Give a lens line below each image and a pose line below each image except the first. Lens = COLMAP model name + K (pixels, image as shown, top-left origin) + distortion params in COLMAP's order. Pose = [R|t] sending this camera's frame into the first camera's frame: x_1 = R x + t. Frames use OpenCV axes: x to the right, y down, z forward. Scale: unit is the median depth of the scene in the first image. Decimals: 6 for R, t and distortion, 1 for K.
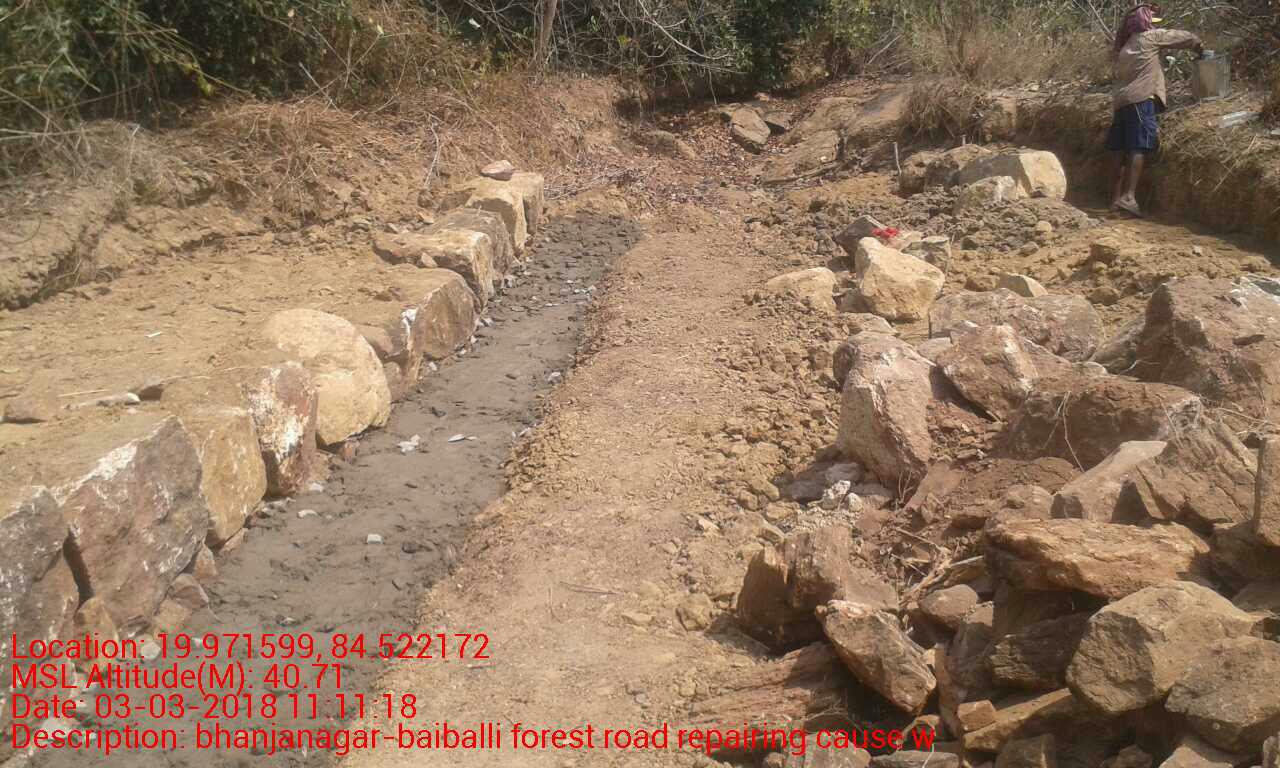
lens RADIAL K [[1228.8, 0, 614.2], [0, 1228.8, 352.2], [0, 0, 1]] dist [0.221197, -0.527442]
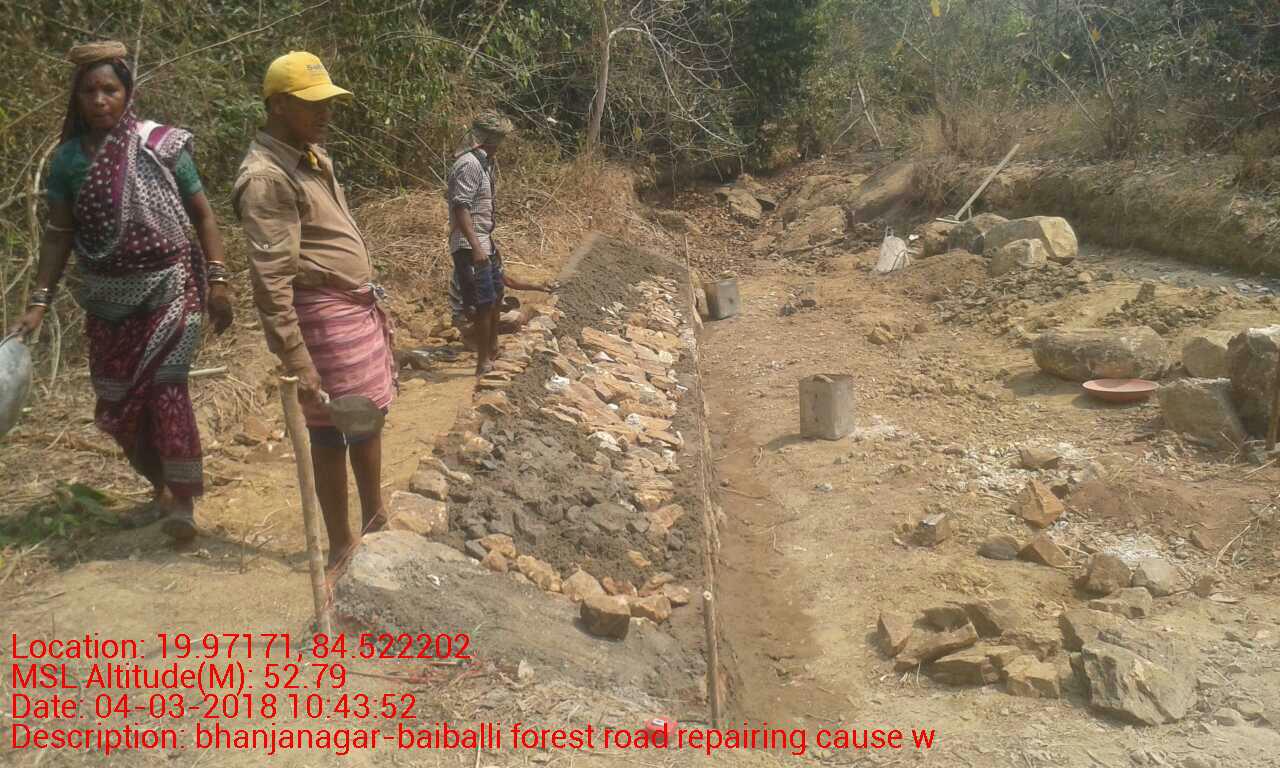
lens RADIAL K [[1221.2, 0, 610.3], [0, 1221.2, 390.4], [0, 0, 1]] dist [0.188526, -0.532291]
pose [[0.997413, -0.044483, 0.056475, -0.154742], [0.046227, 0.998482, -0.029952, 0.020199], [-0.055057, 0.032485, 0.997955, -0.148191]]
